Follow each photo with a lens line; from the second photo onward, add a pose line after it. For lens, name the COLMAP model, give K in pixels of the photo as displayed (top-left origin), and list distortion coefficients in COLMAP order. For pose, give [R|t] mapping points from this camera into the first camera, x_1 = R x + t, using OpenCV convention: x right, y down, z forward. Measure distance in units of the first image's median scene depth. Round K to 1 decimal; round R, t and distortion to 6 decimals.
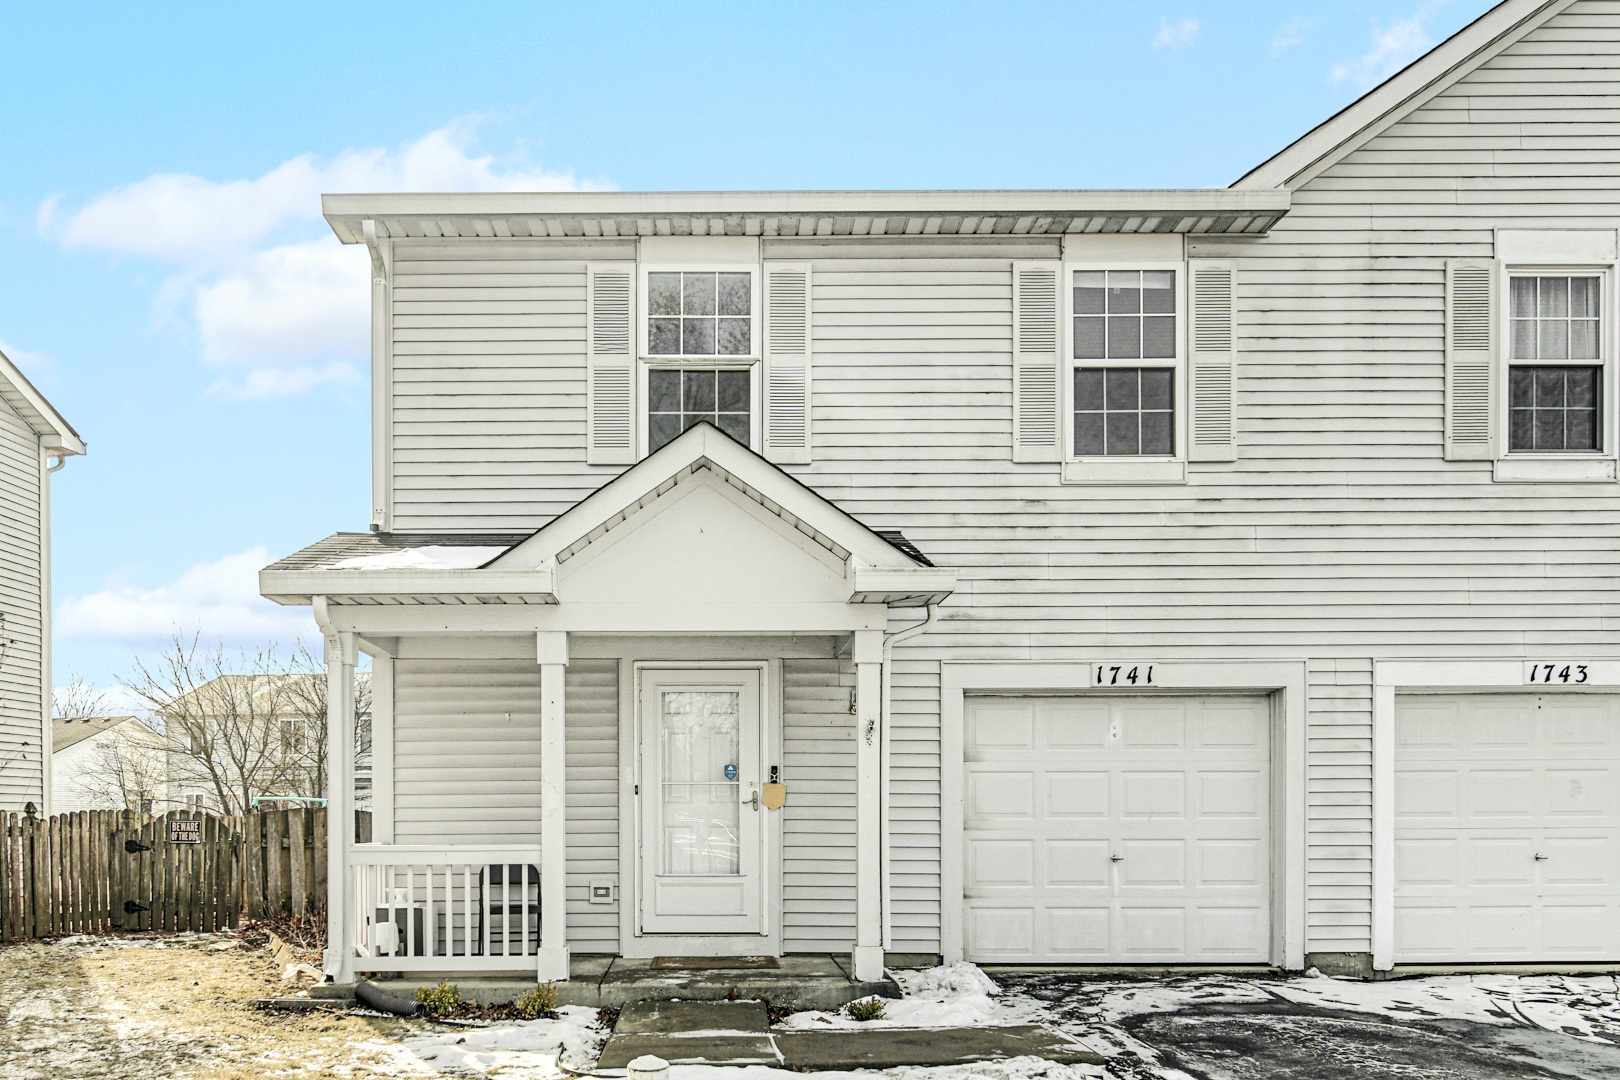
lens RADIAL K [[640.1, 0, 809.3], [0, 640.1, 536.9], [0, 0, 1]] dist [-0.002429, 0.000669]
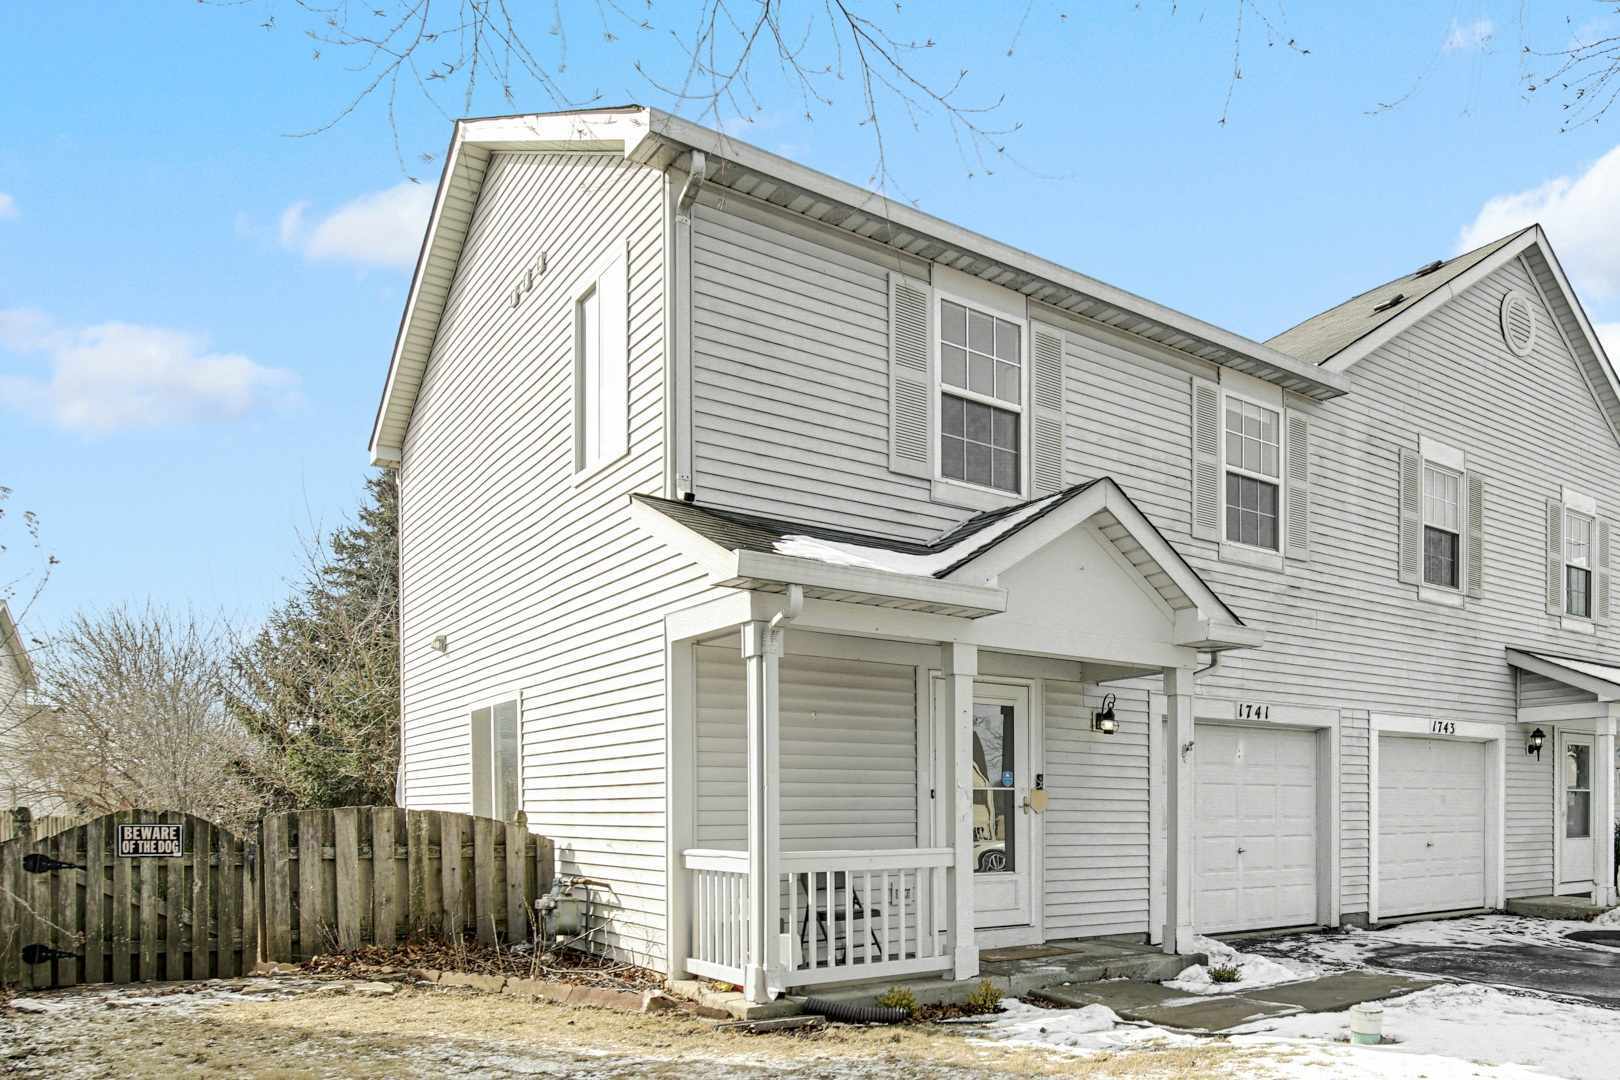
lens RADIAL K [[661.0, 0, 813.1], [0, 661.0, 511.2], [0, 0, 1]] dist [0.000610, -0.000337]
pose [[0.912327, 0.171126, 0.371987, -0.903974], [-0.165500, 0.985077, -0.047265, 0.020738], [-0.374524, -0.018443, 0.927034, 0.072222]]
